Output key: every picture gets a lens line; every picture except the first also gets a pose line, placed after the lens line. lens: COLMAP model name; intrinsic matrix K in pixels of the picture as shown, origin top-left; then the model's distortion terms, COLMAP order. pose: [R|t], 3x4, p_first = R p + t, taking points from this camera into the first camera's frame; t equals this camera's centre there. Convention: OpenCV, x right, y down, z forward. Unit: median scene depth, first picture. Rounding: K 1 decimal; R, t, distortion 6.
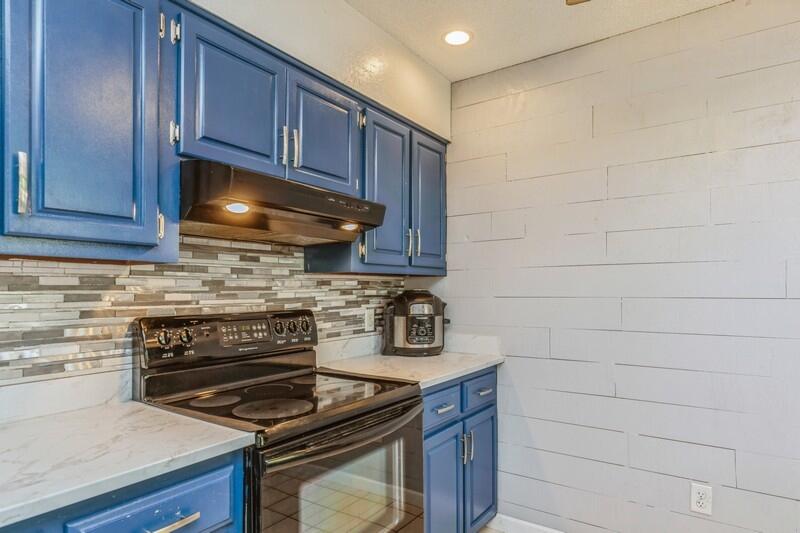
lens RADIAL K [[447.4, 0, 399.8], [0, 447.4, 289.8], [0, 0, 1]] dist [-0.004364, -0.001650]
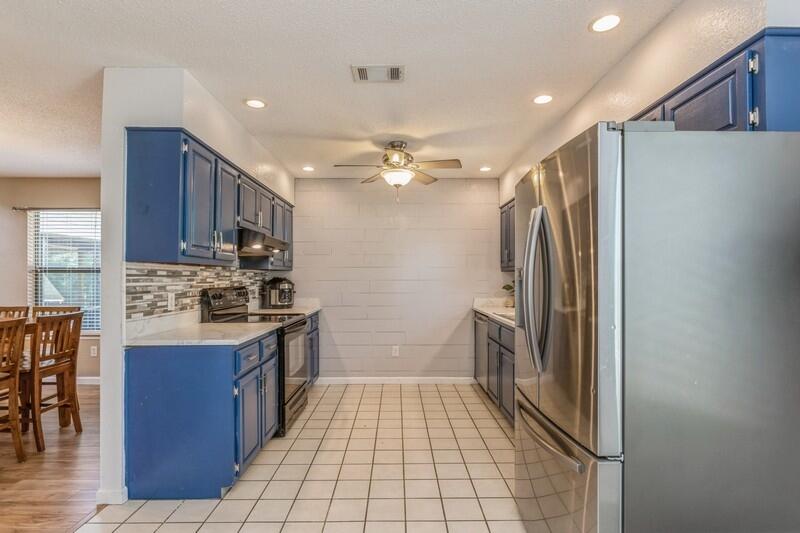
lens RADIAL K [[408.8, 0, 397.1], [0, 408.8, 271.1], [0, 0, 1]] dist [0.000219, -0.000155]
pose [[0.826789, 0.009061, 0.562439, -0.579783], [-0.000570, 0.999883, -0.015270, 0.001243], [-0.562511, 0.012304, 0.826698, -0.862500]]
